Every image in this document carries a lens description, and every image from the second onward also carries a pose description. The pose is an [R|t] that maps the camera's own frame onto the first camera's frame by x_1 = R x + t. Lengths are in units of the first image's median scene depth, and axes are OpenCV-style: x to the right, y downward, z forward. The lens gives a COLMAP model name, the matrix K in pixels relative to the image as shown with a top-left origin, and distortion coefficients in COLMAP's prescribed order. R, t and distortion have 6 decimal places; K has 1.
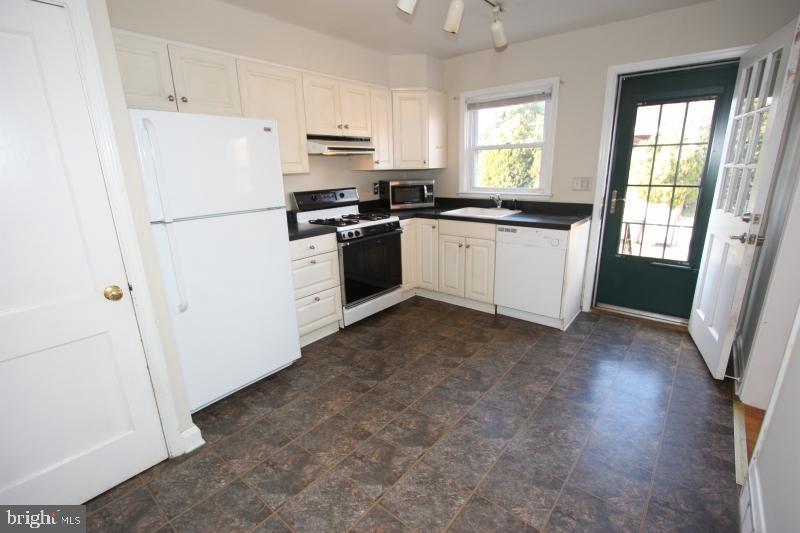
lens RADIAL K [[369.7, 0, 403.1], [0, 369.7, 267.7], [0, 0, 1]] dist [-0.011884, 0.000675]
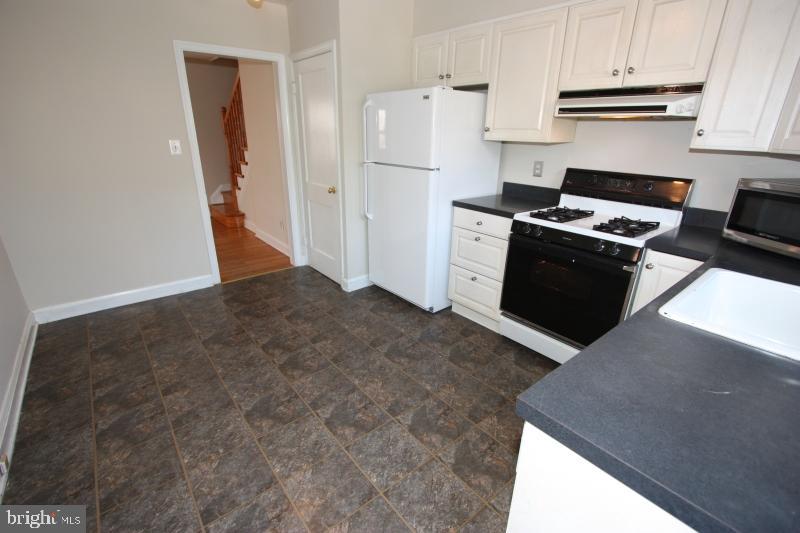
lens RADIAL K [[369.7, 0, 403.1], [0, 369.7, 267.7], [0, 0, 1]] dist [-0.011884, 0.000675]
pose [[-0.186778, 0.356708, -0.915354, 0.666847], [-0.278853, 0.874177, 0.397562, -0.269463], [0.941995, 0.329505, -0.063808, 0.910928]]
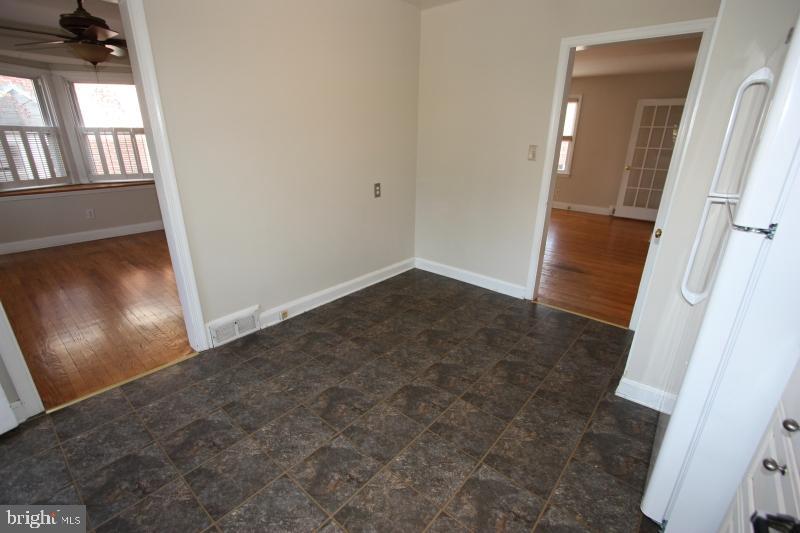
lens RADIAL K [[369.7, 0, 403.1], [0, 369.7, 267.7], [0, 0, 1]] dist [-0.011884, 0.000675]
pose [[-0.999935, 0.003346, 0.010866, 0.046206], [0.009055, 0.812400, 0.583030, -0.314733], [-0.006877, 0.583091, -0.812378, 1.148397]]
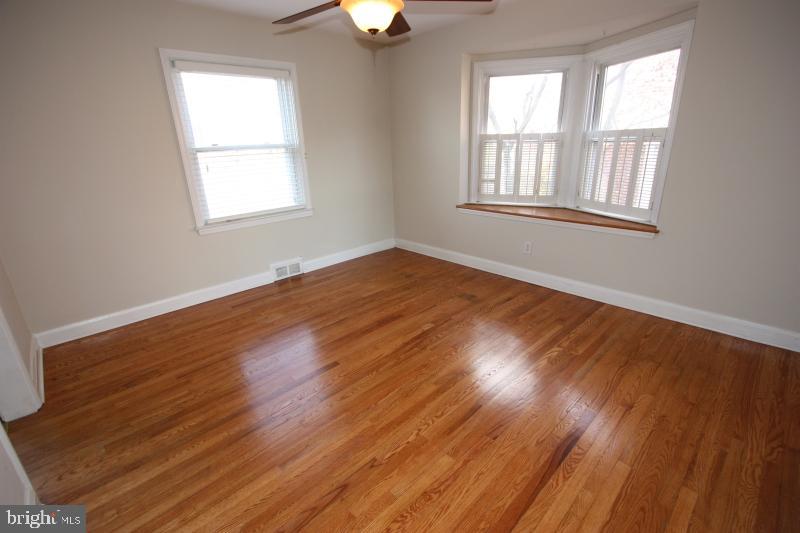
lens RADIAL K [[366.4, 0, 402.5], [0, 366.4, 267.4], [0, 0, 1]] dist [0.000514, 0.000289]
pose [[0.117056, -0.307103, 0.944450, 0.230612], [0.299002, 0.917761, 0.261367, 0.050877], [-0.947046, 0.251798, 0.199254, -0.173715]]
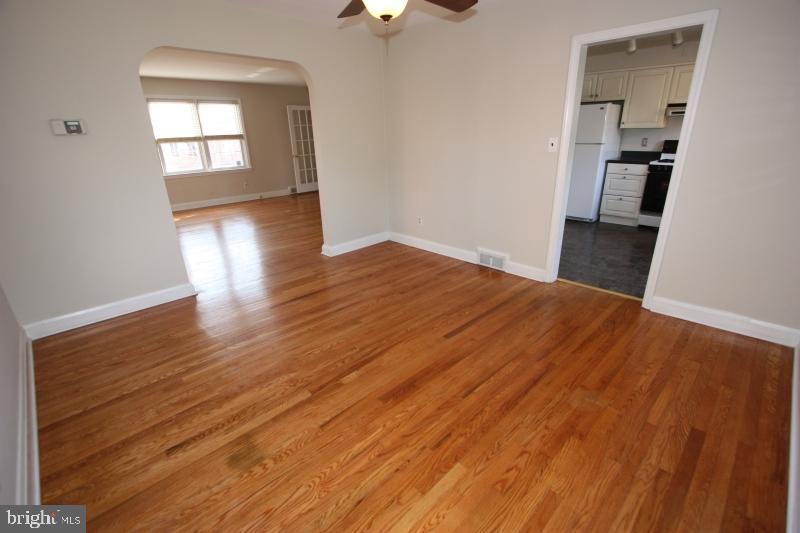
lens RADIAL K [[366.5, 0, 402.6], [0, 366.5, 264.2], [0, 0, 1]] dist [-0.003259, -0.000130]
pose [[-0.105707, 0.365677, -0.924720, 1.743055], [-0.245371, 0.891583, 0.380622, -0.053249], [0.963649, 0.267134, -0.004520, 0.048193]]
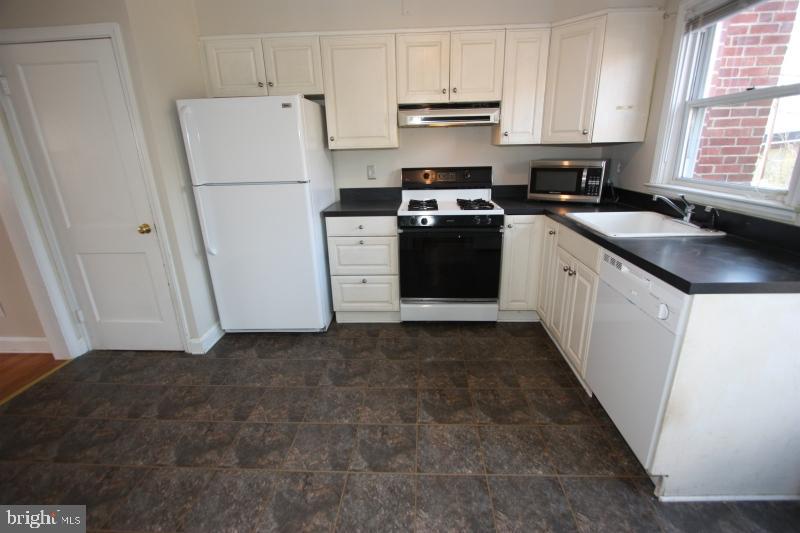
lens RADIAL K [[369.7, 0, 403.1], [0, 369.7, 267.7], [0, 0, 1]] dist [-0.011884, 0.000675]
pose [[0.596073, 0.257752, -0.760435, 0.570852], [-0.203842, 0.964624, 0.167180, -0.135041], [0.776625, 0.055357, 0.627527, 0.486249]]
